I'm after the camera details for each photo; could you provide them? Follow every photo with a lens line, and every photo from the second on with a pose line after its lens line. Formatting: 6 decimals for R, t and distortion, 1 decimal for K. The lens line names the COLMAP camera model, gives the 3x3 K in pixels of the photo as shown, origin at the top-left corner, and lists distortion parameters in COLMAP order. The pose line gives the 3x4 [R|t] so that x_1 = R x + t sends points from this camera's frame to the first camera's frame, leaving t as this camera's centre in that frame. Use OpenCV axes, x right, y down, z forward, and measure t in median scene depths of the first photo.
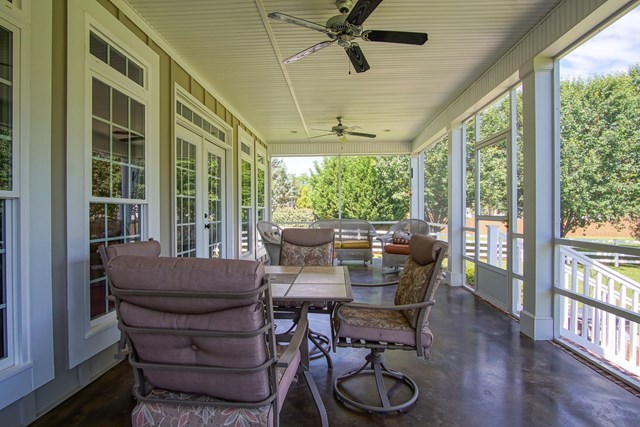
lens RADIAL K [[340.0, 0, 320.0], [0, 340.0, 213.5], [0, 0, 1]] dist [-0.026770, 0.000216]
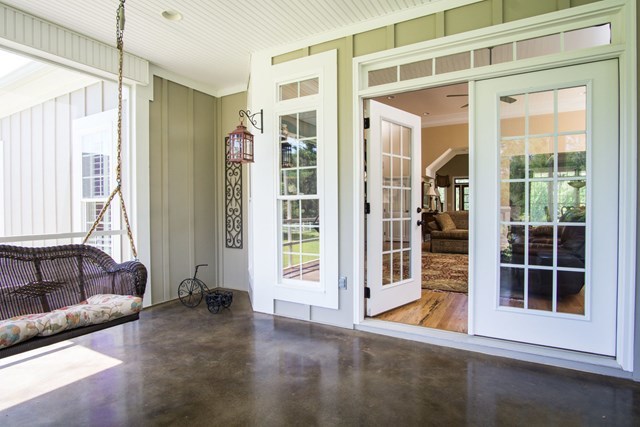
lens RADIAL K [[340.0, 0, 320.0], [0, 340.0, 213.5], [0, 0, 1]] dist [-0.026770, 0.000216]
pose [[-0.425914, 0.022002, -0.904496, 0.520967], [0.019867, 0.999691, 0.014963, 0.012713], [0.904545, -0.011596, -0.426220, 1.502338]]
